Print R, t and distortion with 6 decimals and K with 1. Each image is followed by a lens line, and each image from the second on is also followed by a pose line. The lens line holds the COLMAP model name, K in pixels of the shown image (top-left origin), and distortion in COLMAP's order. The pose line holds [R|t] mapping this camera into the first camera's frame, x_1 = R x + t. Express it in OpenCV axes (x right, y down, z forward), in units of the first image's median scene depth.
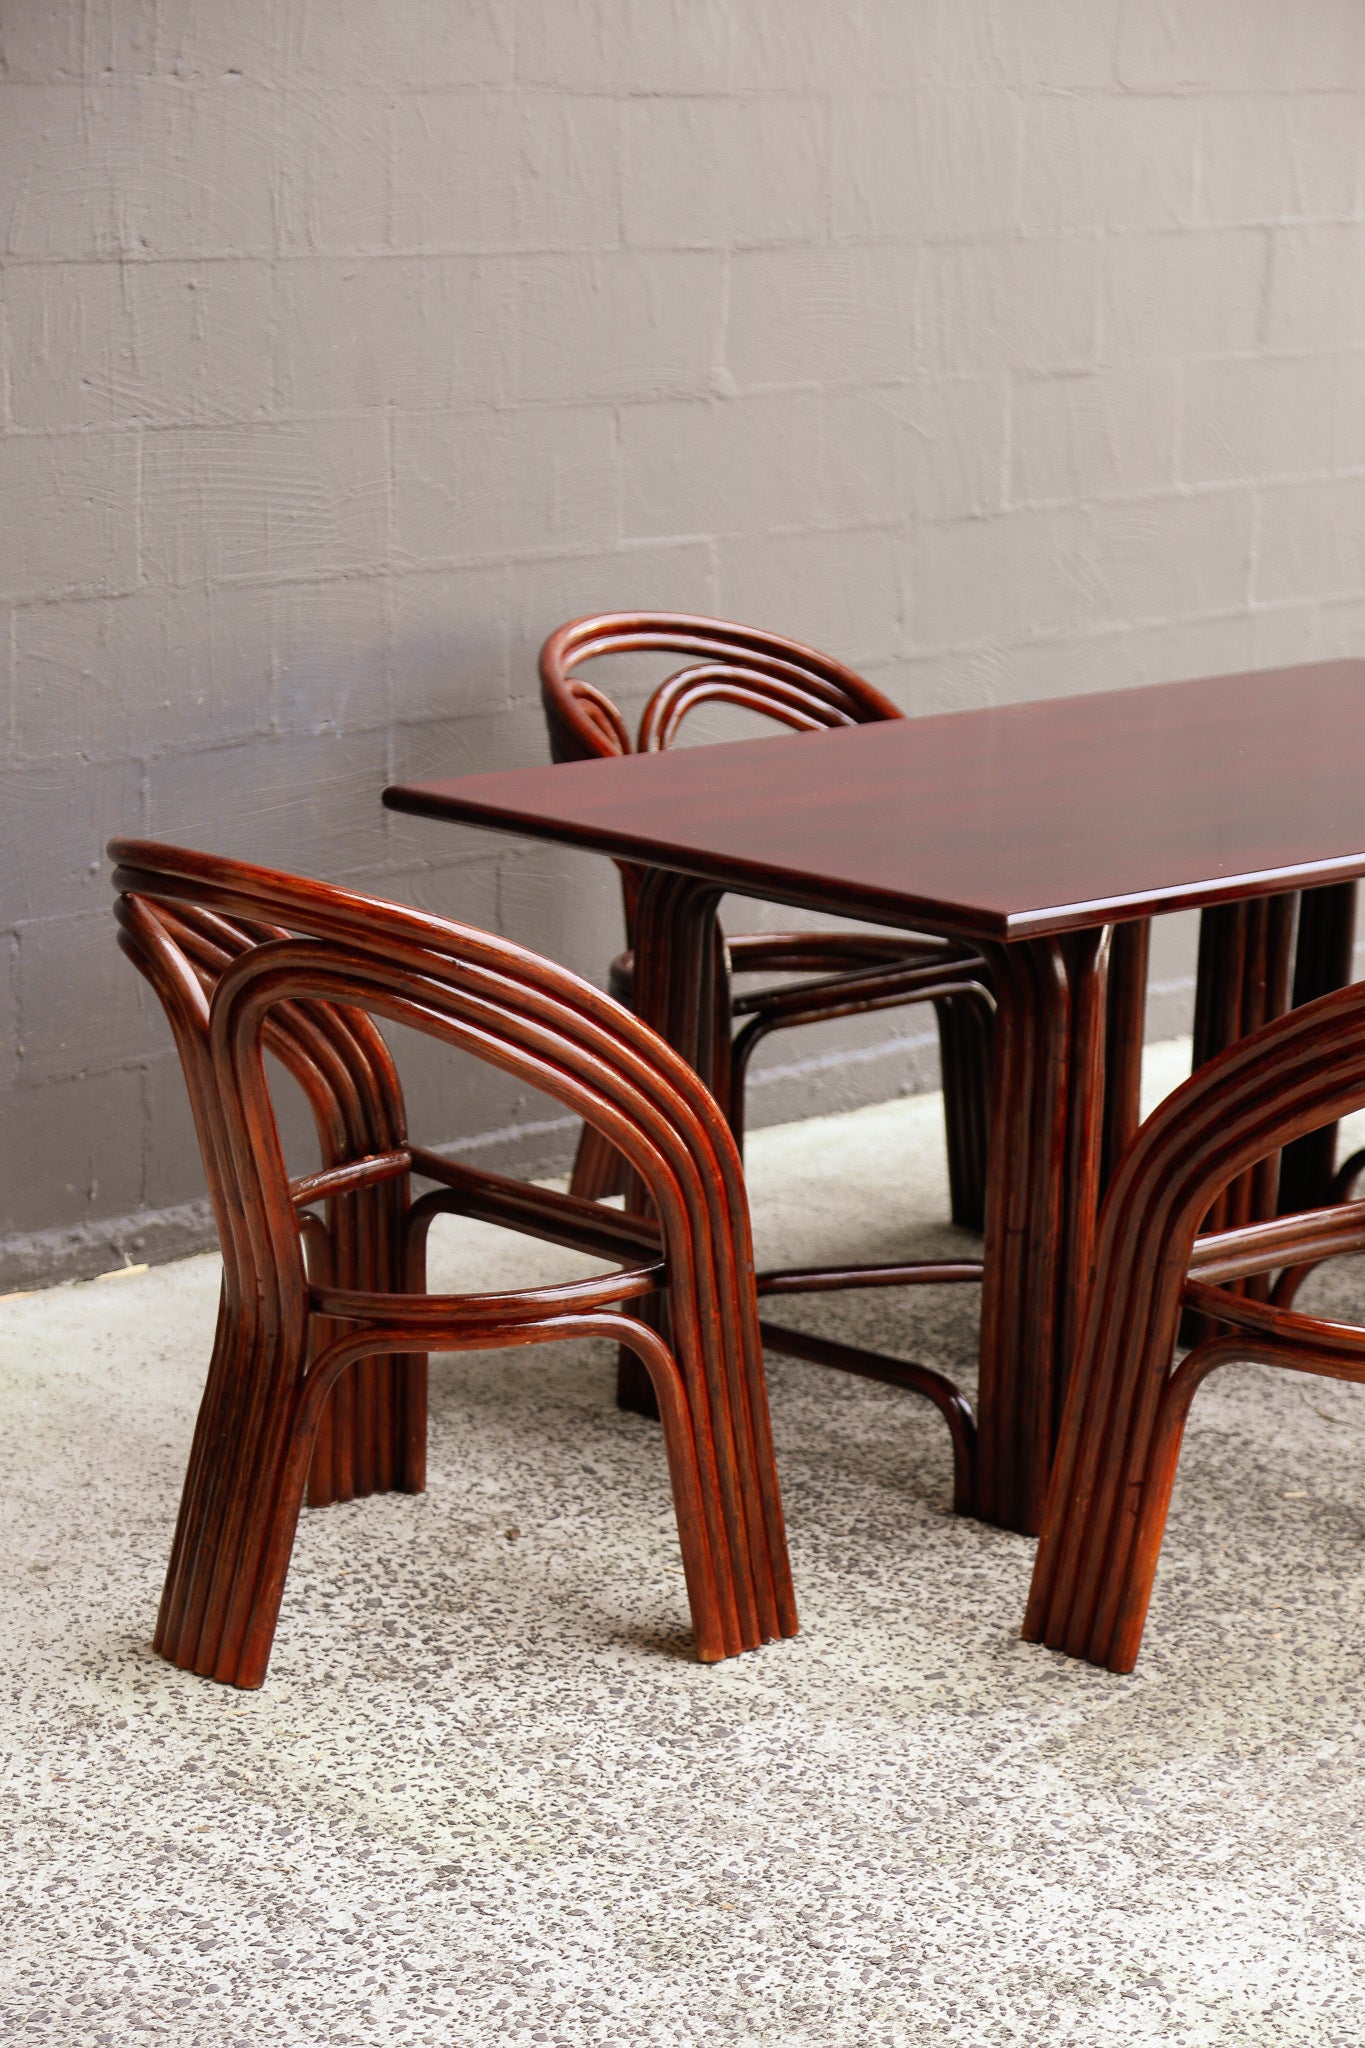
lens RADIAL K [[4229.8, 0, 697.5], [0, 4229.8, 1047.6], [0, 0, 1]] dist [0.401722, 0.000000]
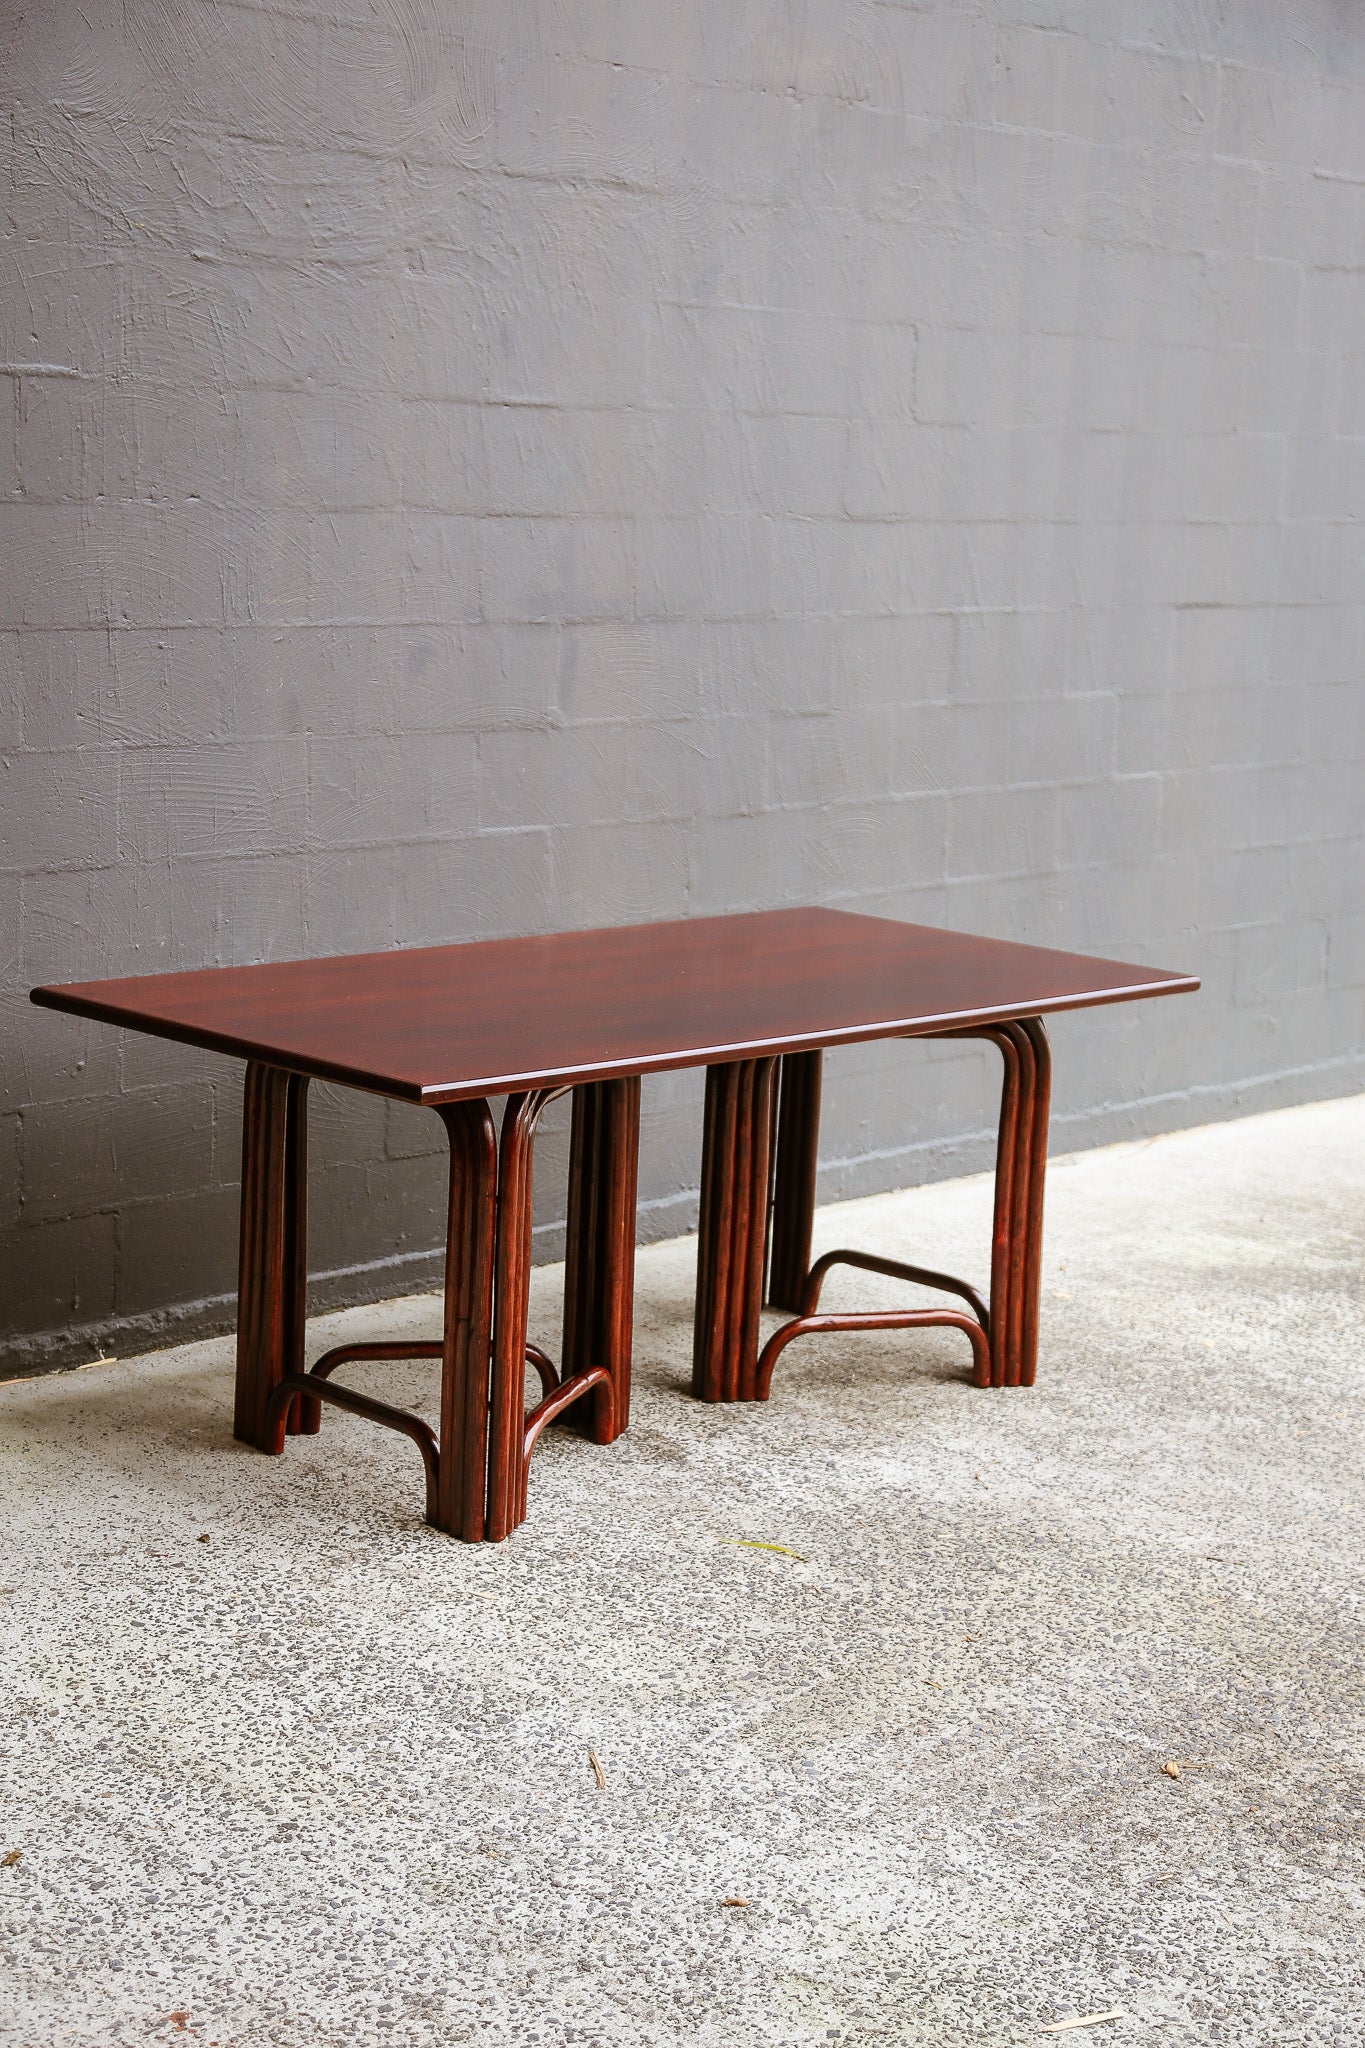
lens RADIAL K [[3052.7, 0, 683.9], [0, 3052.7, 1053.6], [0, 0, 1]] dist [0.208029, 0.000000]
pose [[0.999696, 0.010344, 0.022371, 0.031585], [-0.009448, 0.999163, -0.039804, -0.009368], [-0.022764, 0.039580, 0.998957, 0.015569]]
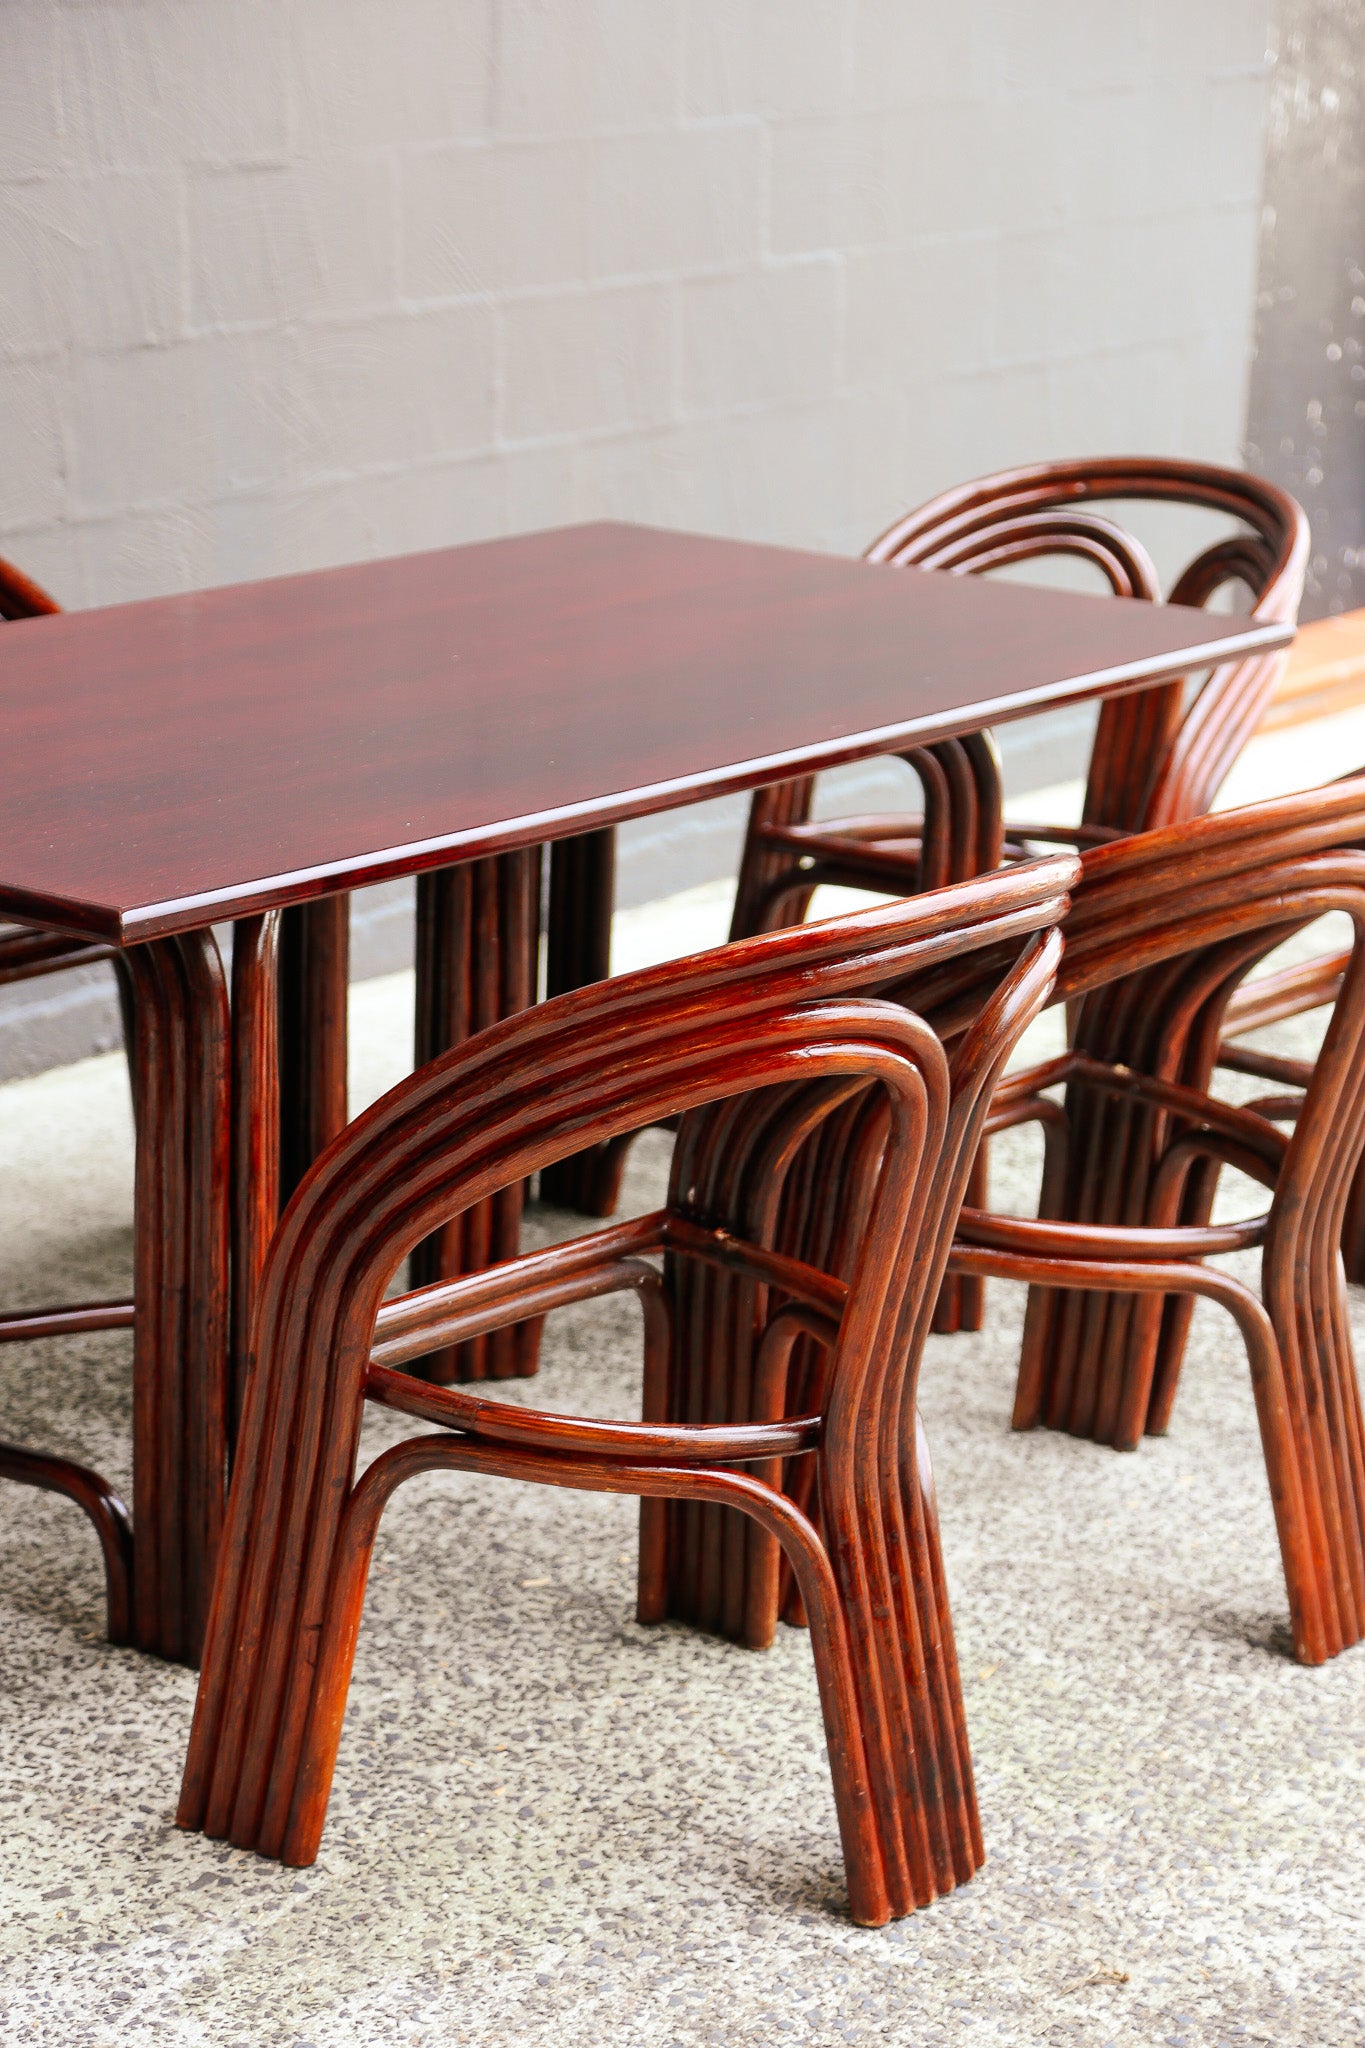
lens RADIAL K [[4575.6, 0, 654.5], [0, 4575.6, 1052.2], [0, 0, 1]] dist [0.437773, 0.000000]
pose [[0.990311, -0.039063, 0.133259, 0.047737], [0.033339, 0.998434, 0.044918, -0.033738], [-0.134805, -0.040040, 0.990063, 0.130974]]
